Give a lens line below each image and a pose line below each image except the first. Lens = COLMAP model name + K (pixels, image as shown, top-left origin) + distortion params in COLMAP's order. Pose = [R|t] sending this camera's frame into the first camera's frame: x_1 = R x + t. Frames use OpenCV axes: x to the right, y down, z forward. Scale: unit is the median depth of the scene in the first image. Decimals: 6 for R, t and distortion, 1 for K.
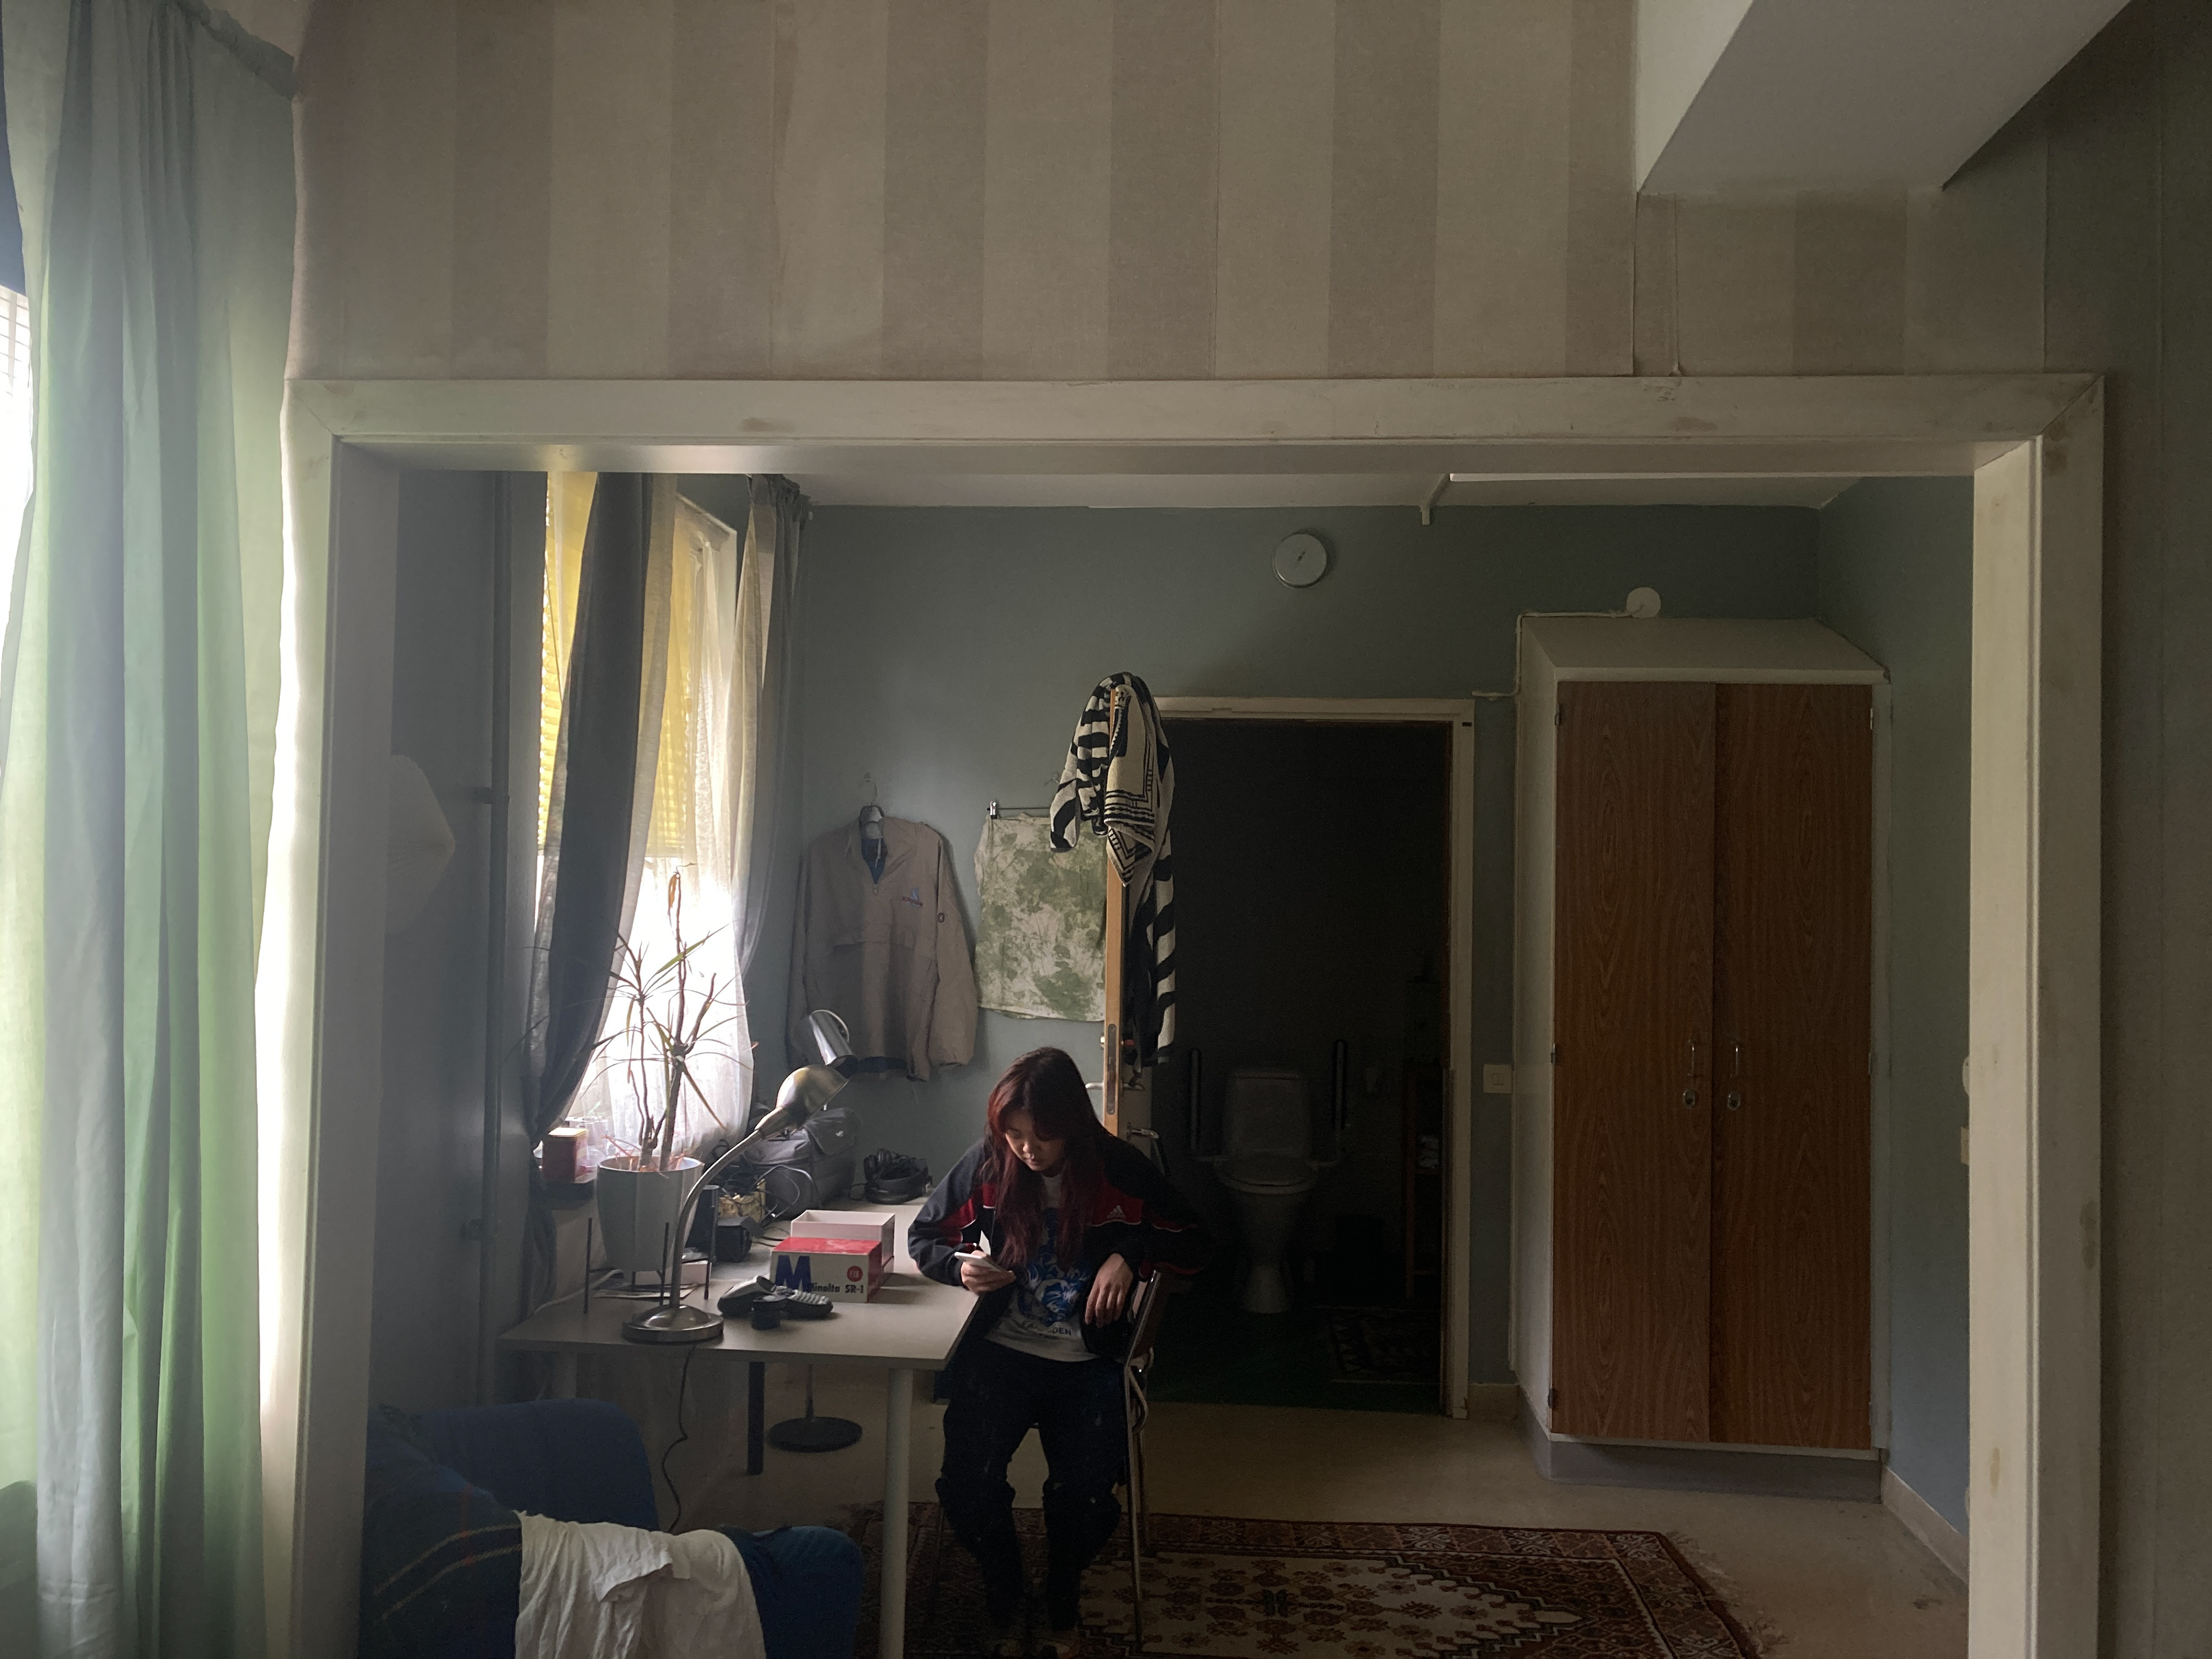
lens RADIAL K [[1775.7, 0, 1109.1], [0, 1775.7, 821.8], [0, 0, 1]] dist [-0.016280, 0.044078]
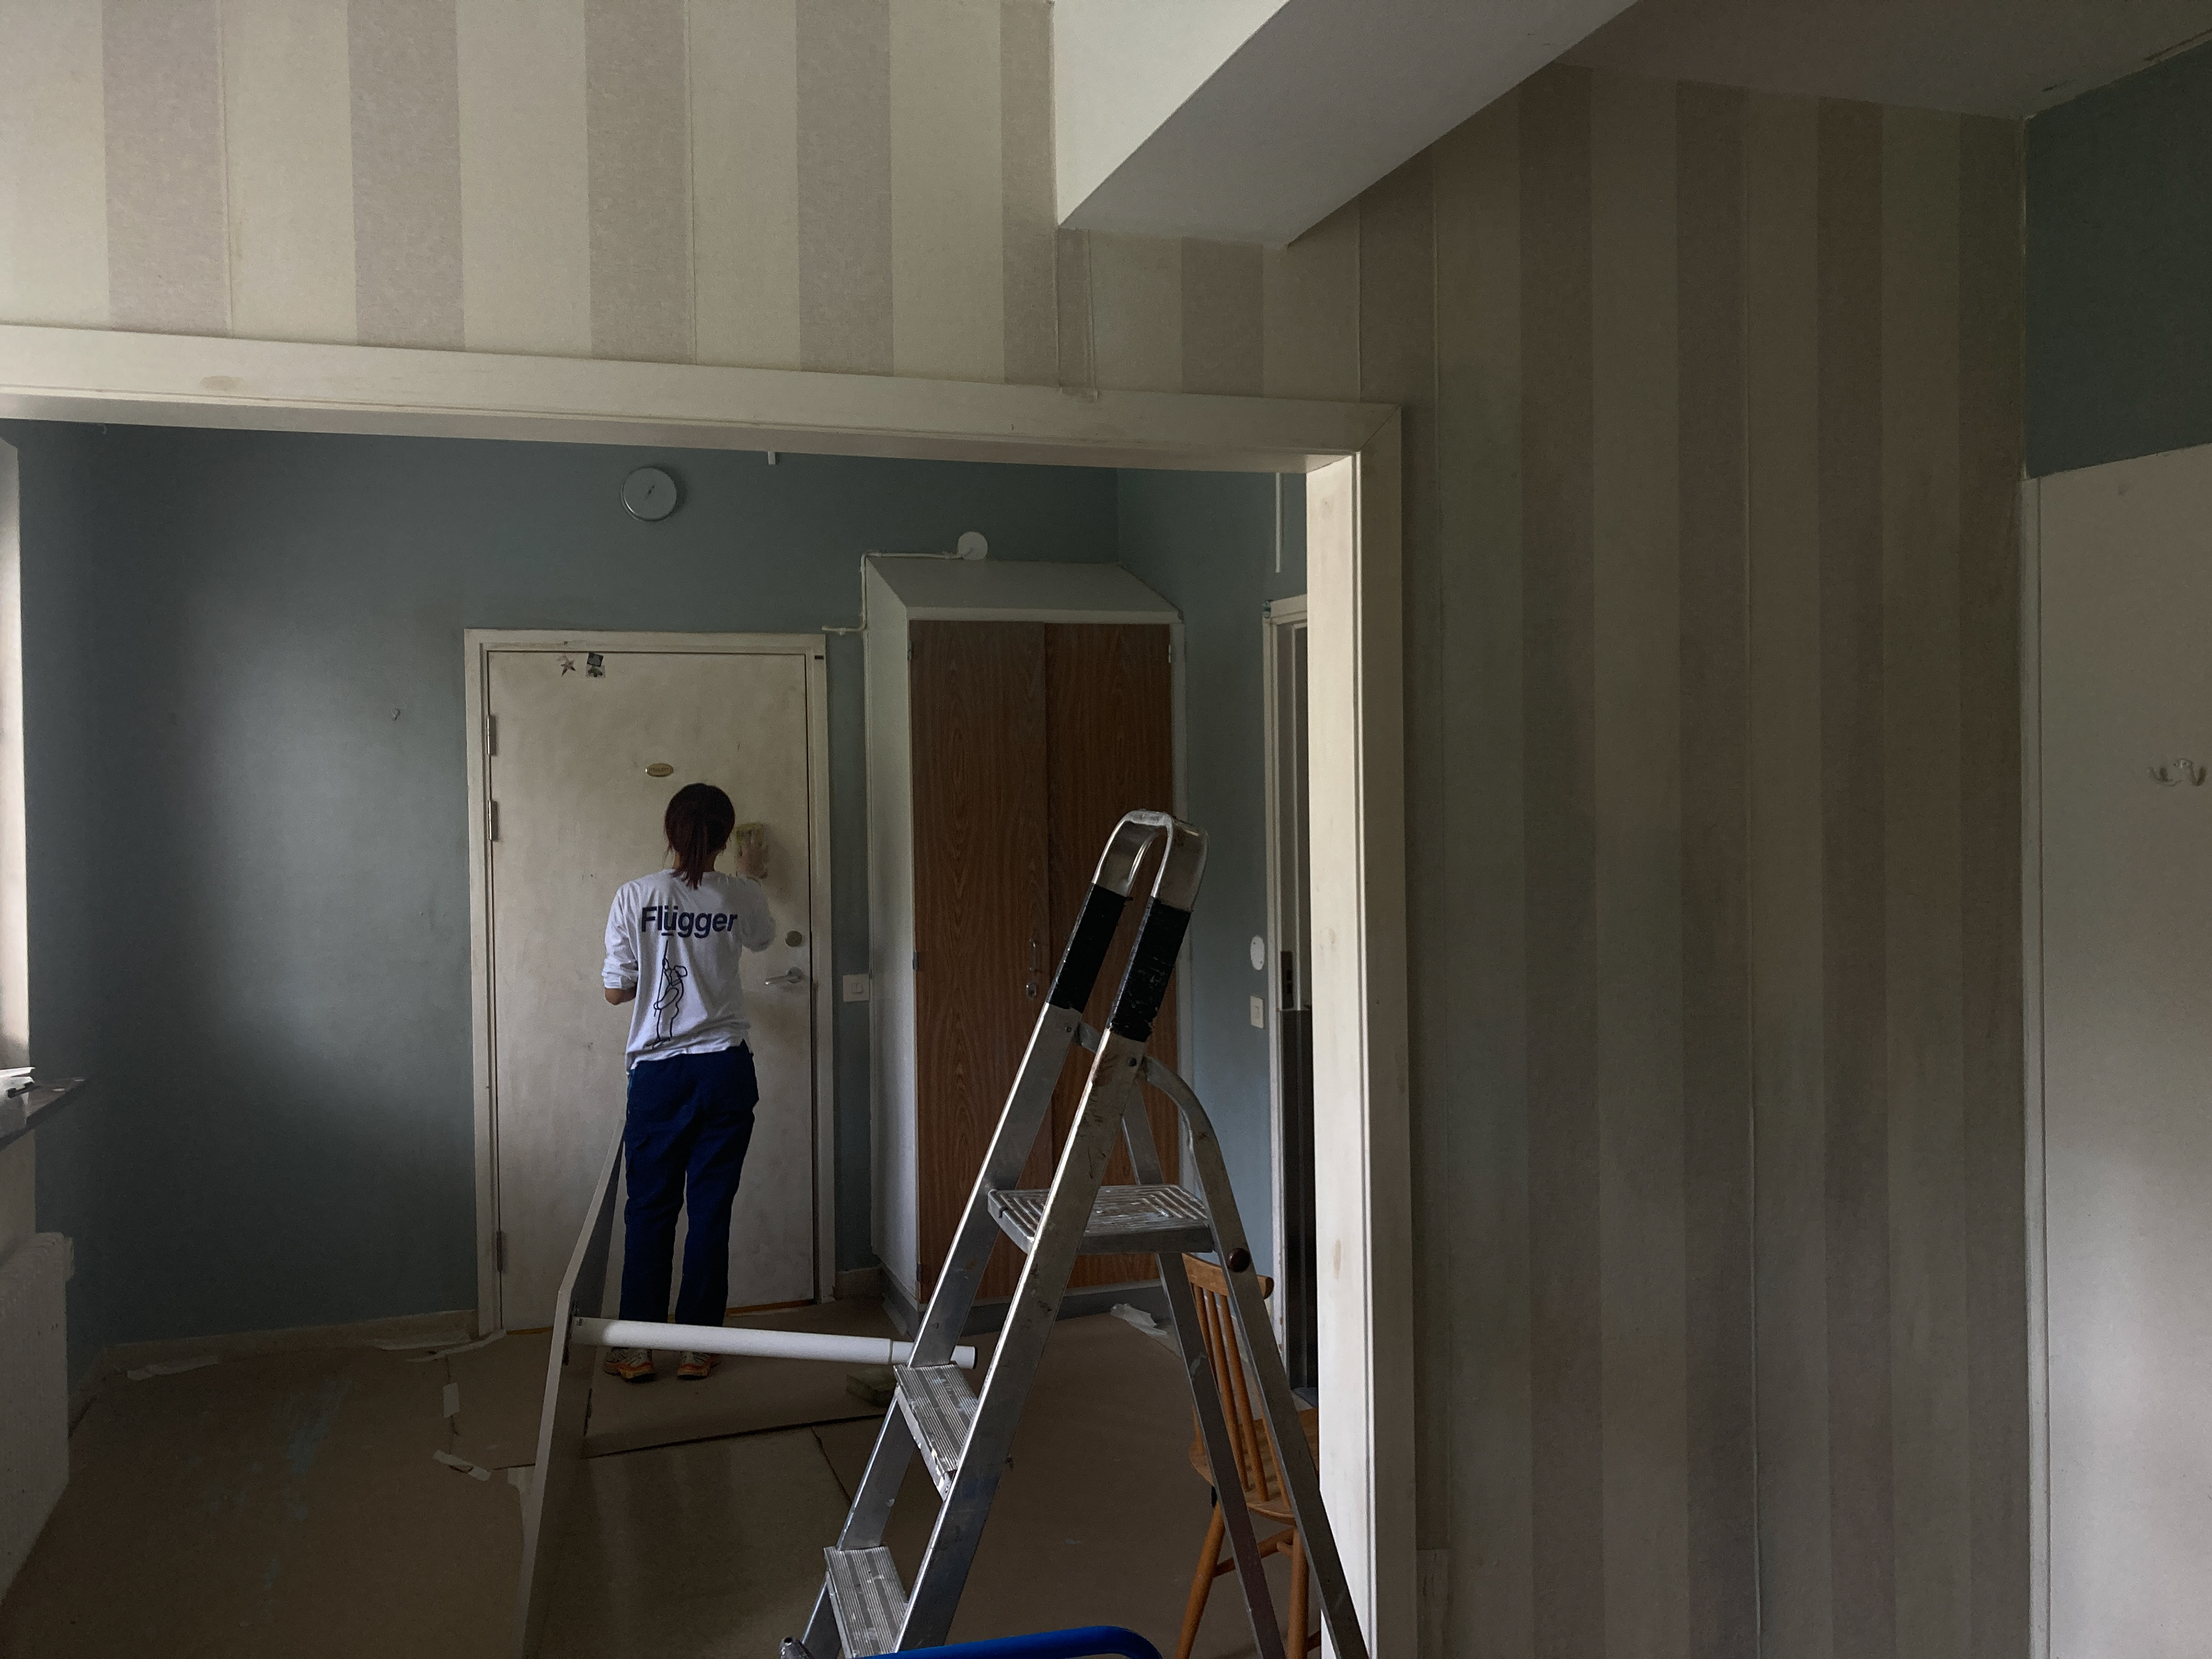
lens RADIAL K [[1782.1, 0, 1100.8], [0, 1782.1, 803.3], [0, 0, 1]] dist [0.060020, -0.031364]
pose [[0.913320, -0.040867, 0.405186, -0.088941], [0.024423, 0.998658, 0.045672, -0.014573], [-0.406509, -0.031817, 0.913093, -0.053320]]
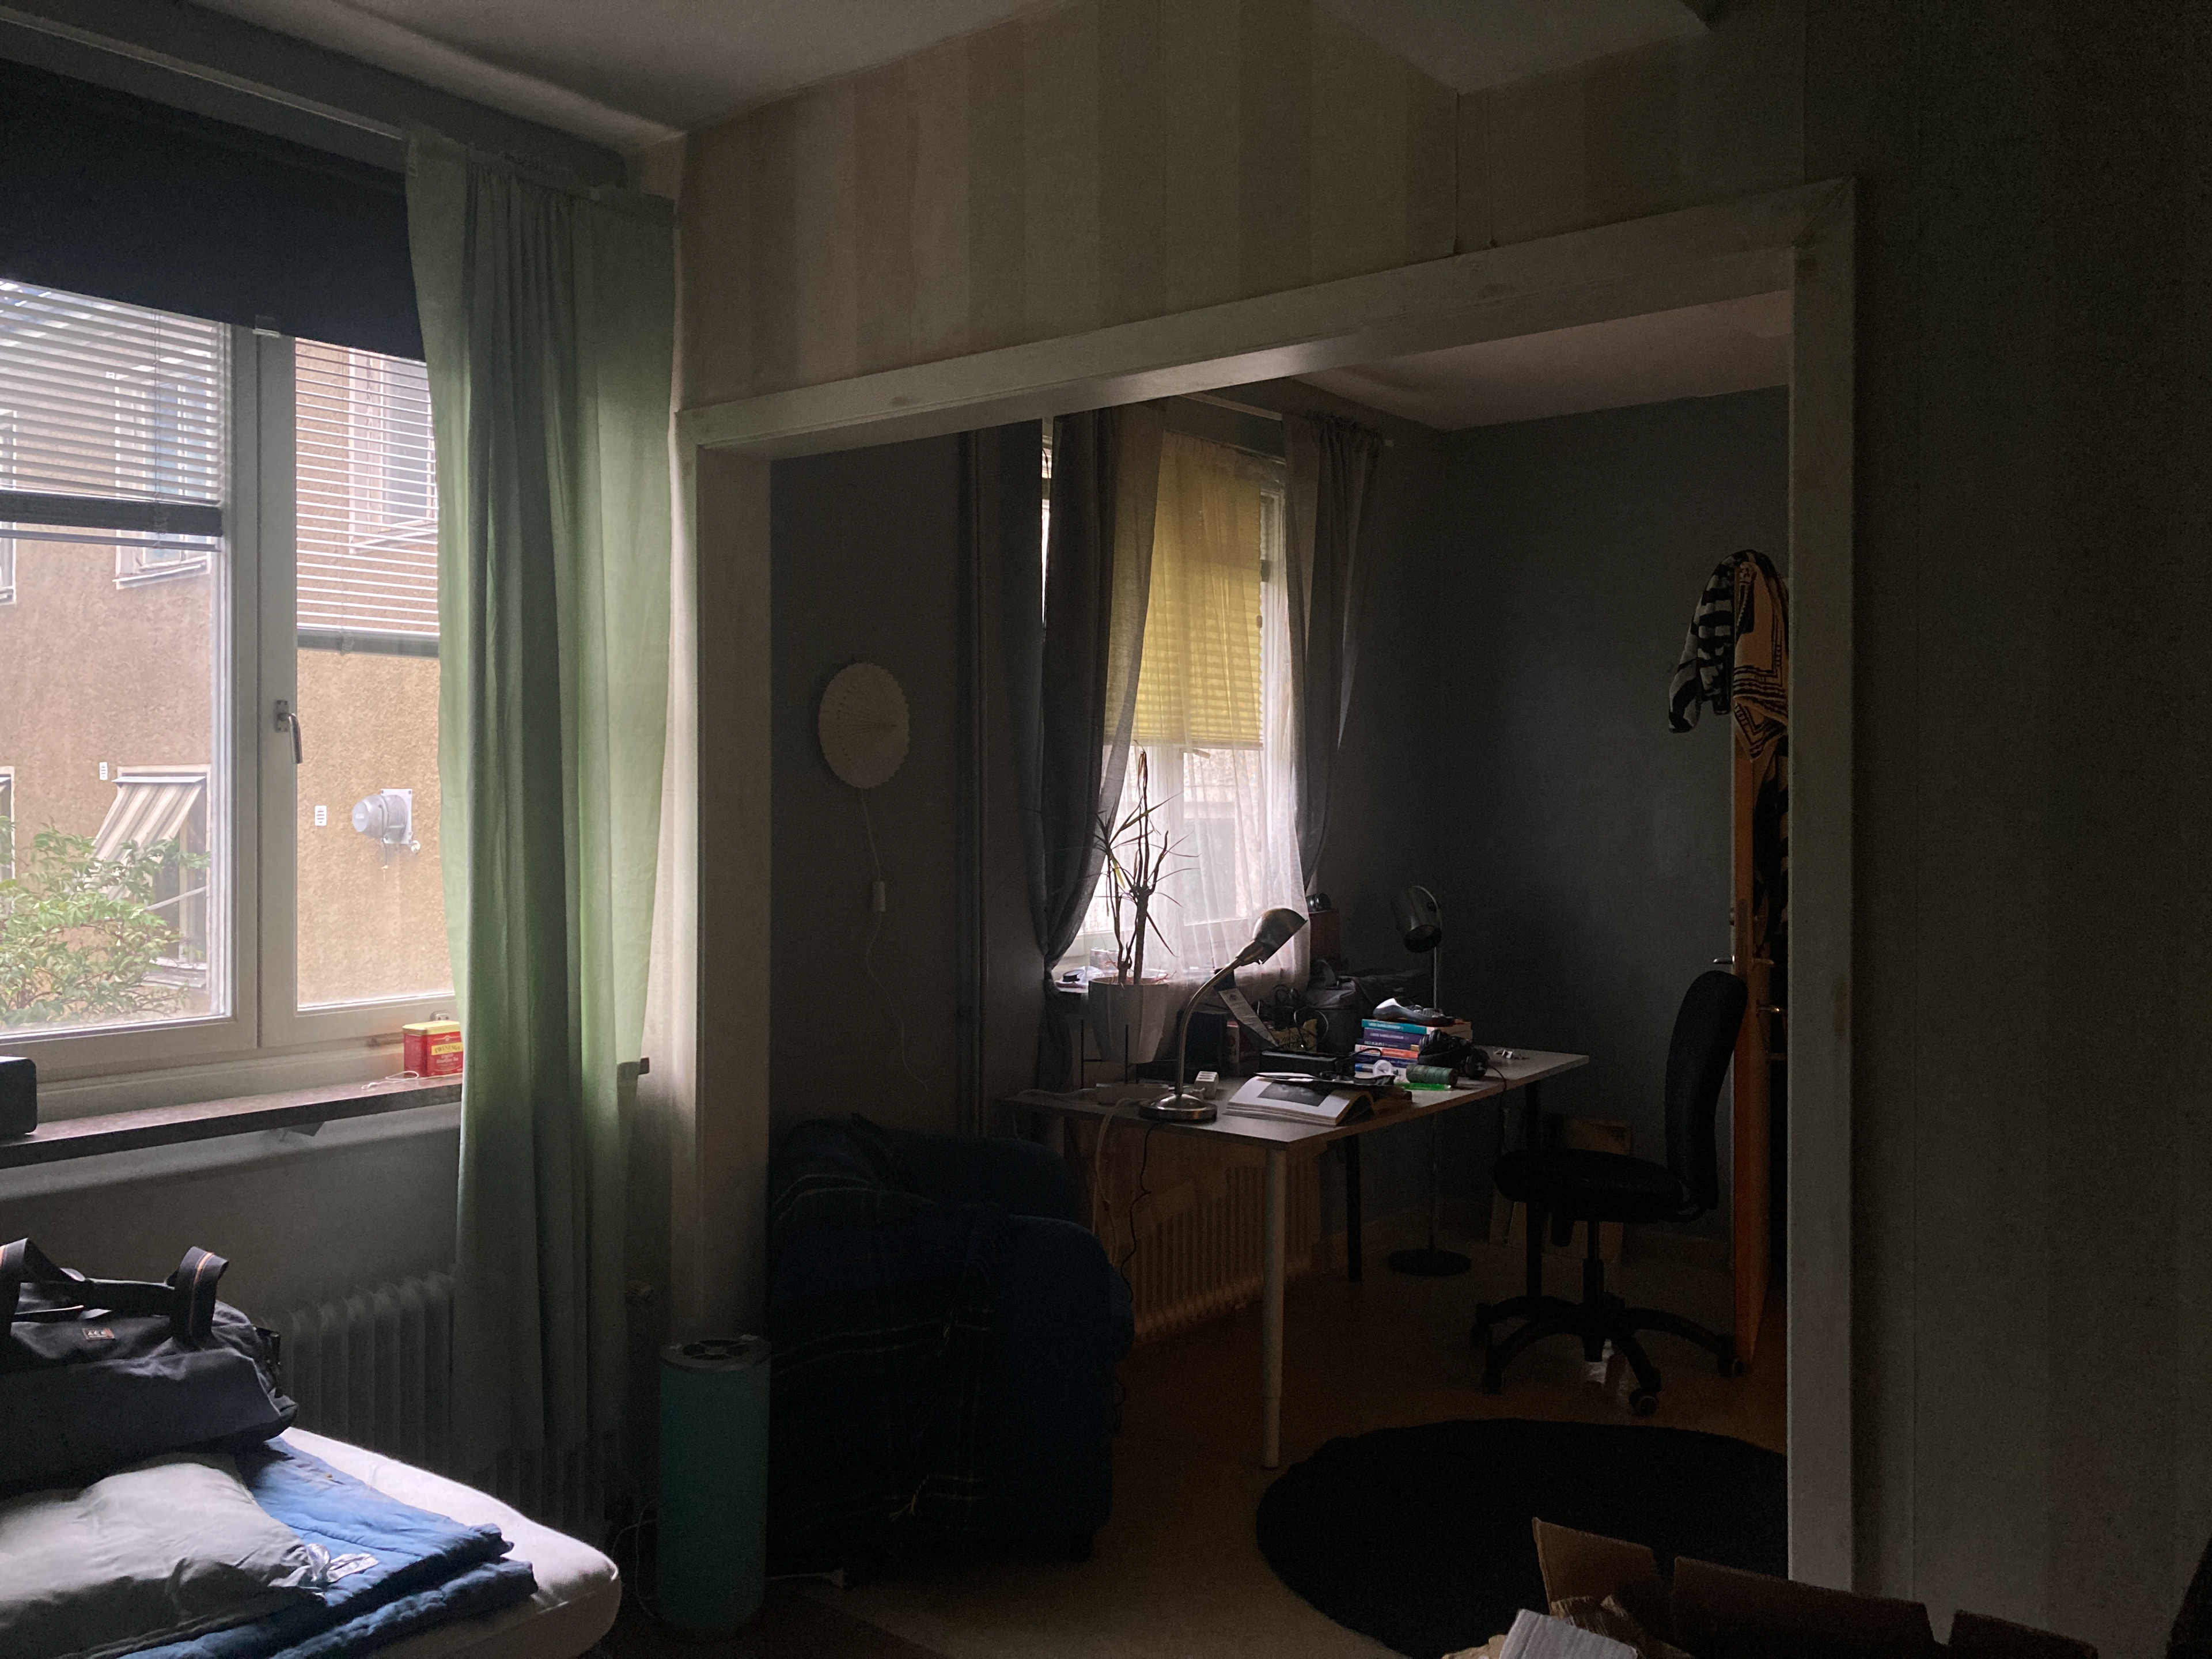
lens RADIAL K [[1812.0, 0, 1103.5], [0, 1812.0, 793.1], [0, 0, 1]] dist [-0.057942, -0.003366]
pose [[0.837222, -0.021763, -0.546431, 0.383066], [0.035381, 0.999270, 0.014411, 0.037996], [0.545718, -0.031398, 0.837380, -0.059138]]
